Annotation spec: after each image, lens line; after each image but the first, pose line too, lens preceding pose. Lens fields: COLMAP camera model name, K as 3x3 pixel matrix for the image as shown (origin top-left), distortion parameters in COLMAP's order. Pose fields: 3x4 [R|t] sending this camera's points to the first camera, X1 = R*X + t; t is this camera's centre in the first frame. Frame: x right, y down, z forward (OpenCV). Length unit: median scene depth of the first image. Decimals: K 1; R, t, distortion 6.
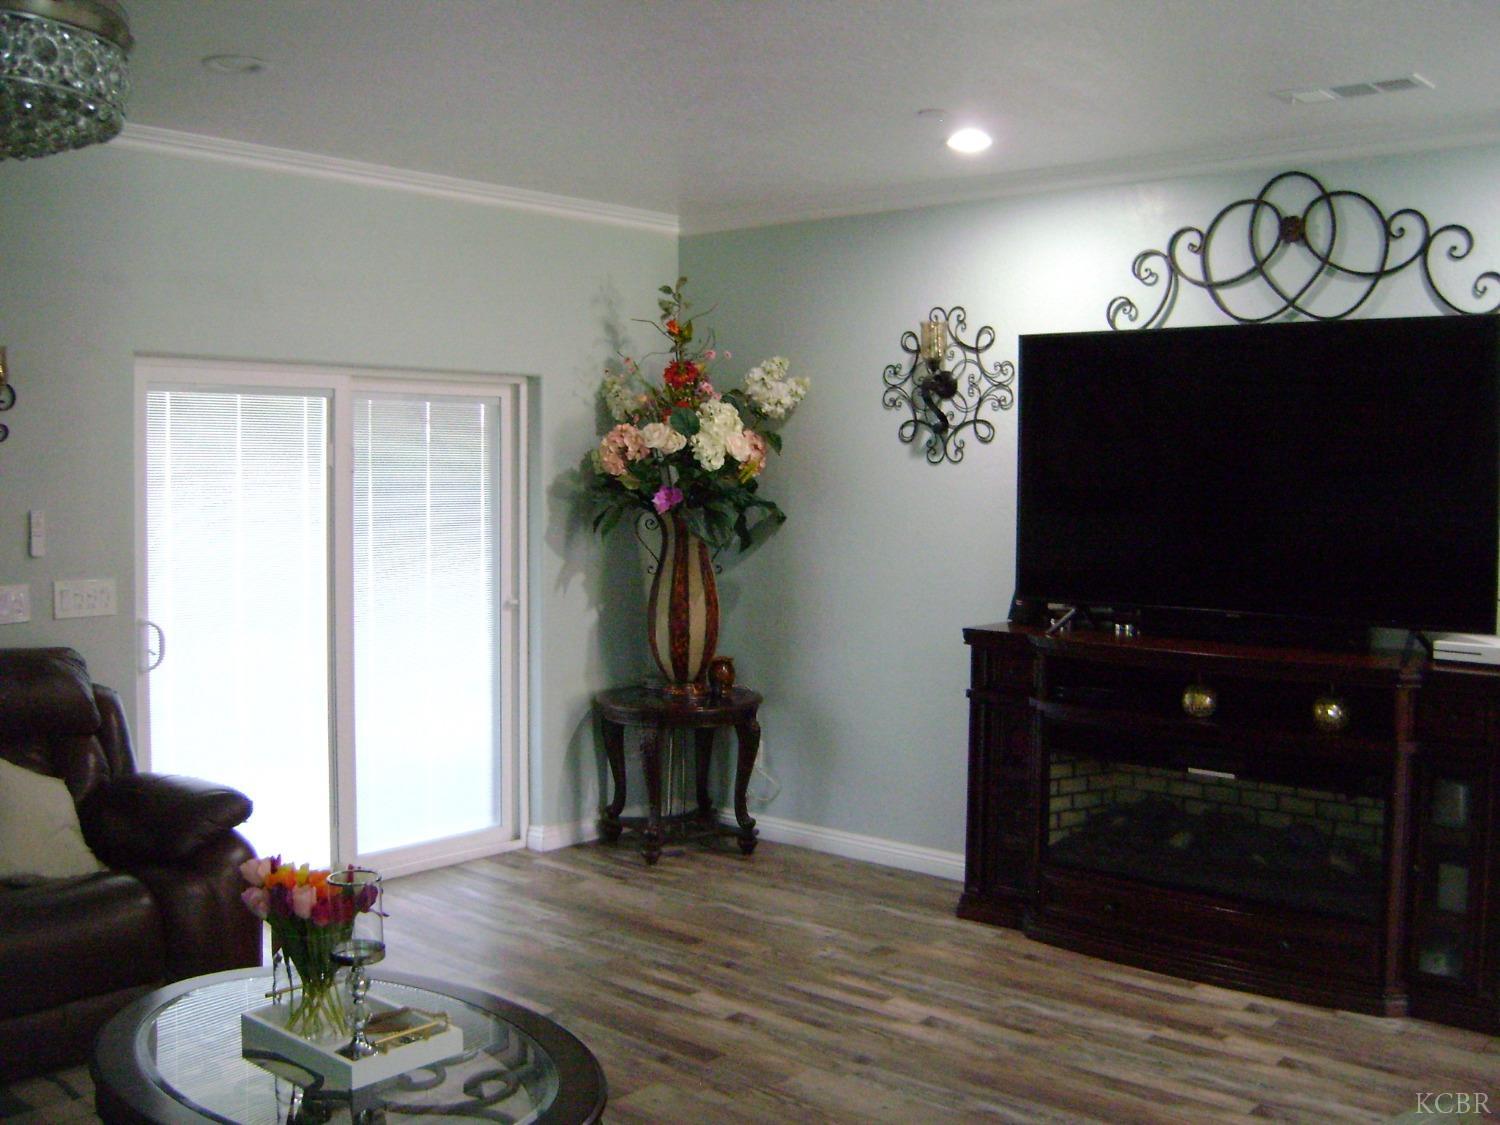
lens RADIAL K [[1557.5, 0, 750.0], [0, 1557.5, 562.5], [0, 0, 1]] dist [-0.114163, 0.020762]
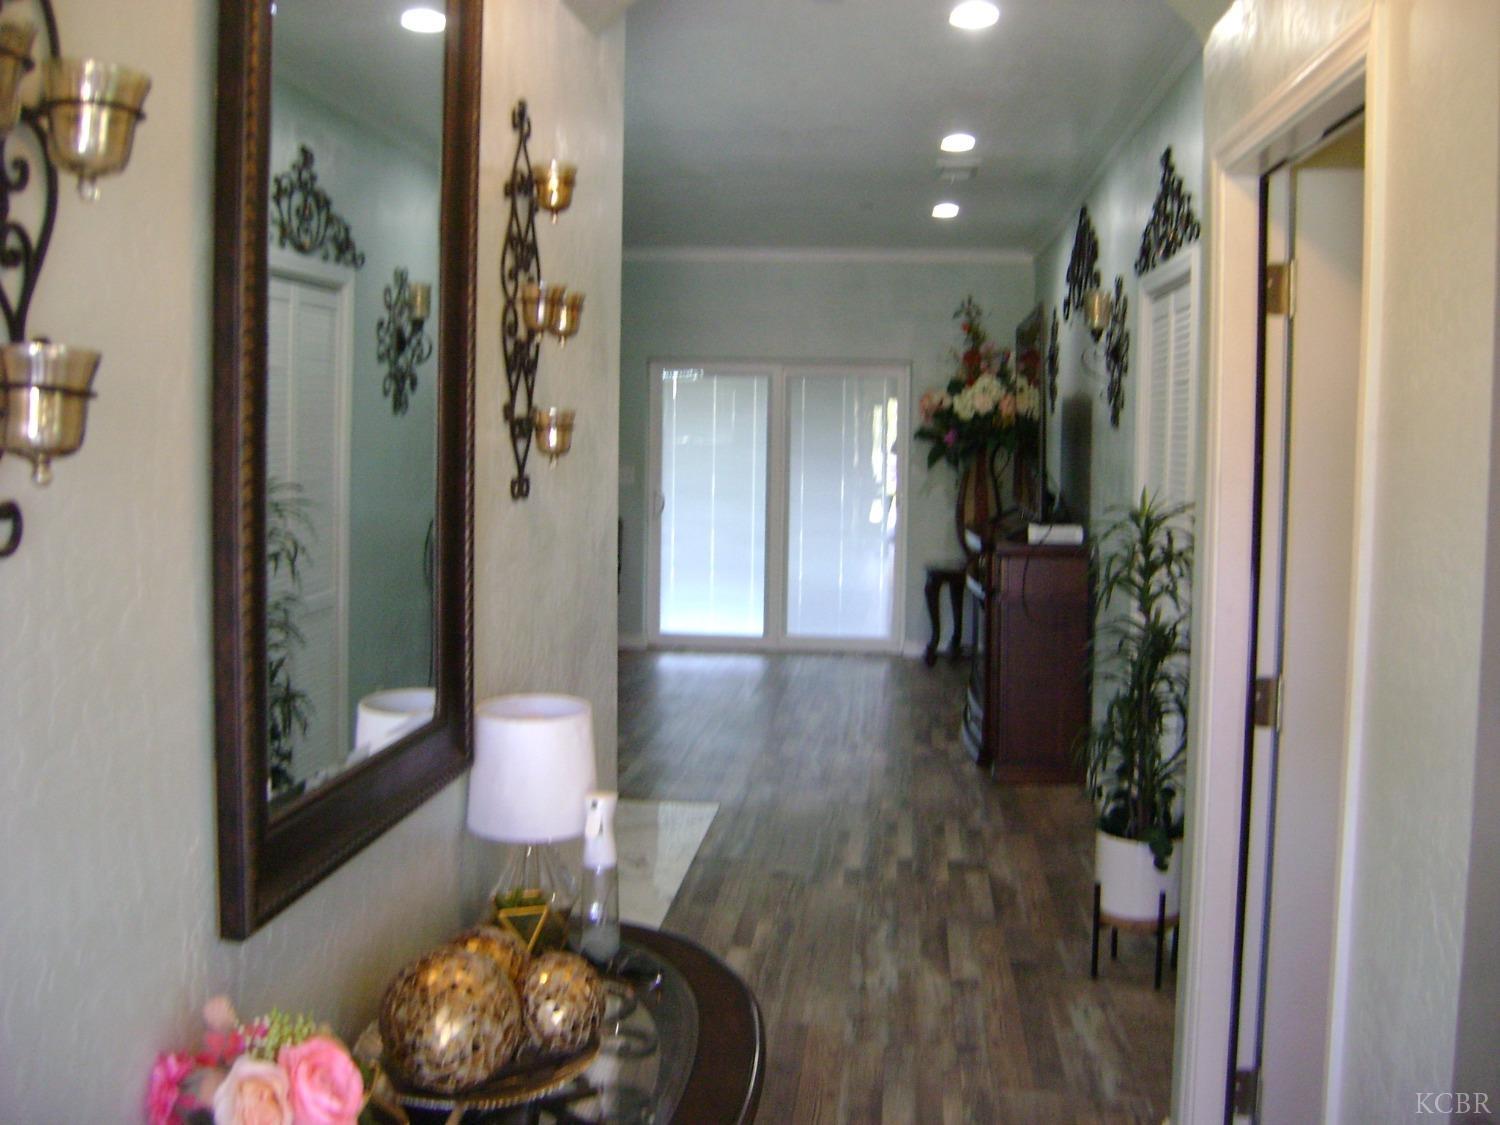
lens RADIAL K [[1557.5, 0, 750.0], [0, 1557.5, 562.5], [0, 0, 1]] dist [-0.114163, 0.020762]
pose [[0.581860, 0.059018, -0.811145, 1.081167], [-0.067151, 0.997444, 0.024403, 0.060375], [0.810512, 0.040270, 0.584336, -0.082357]]
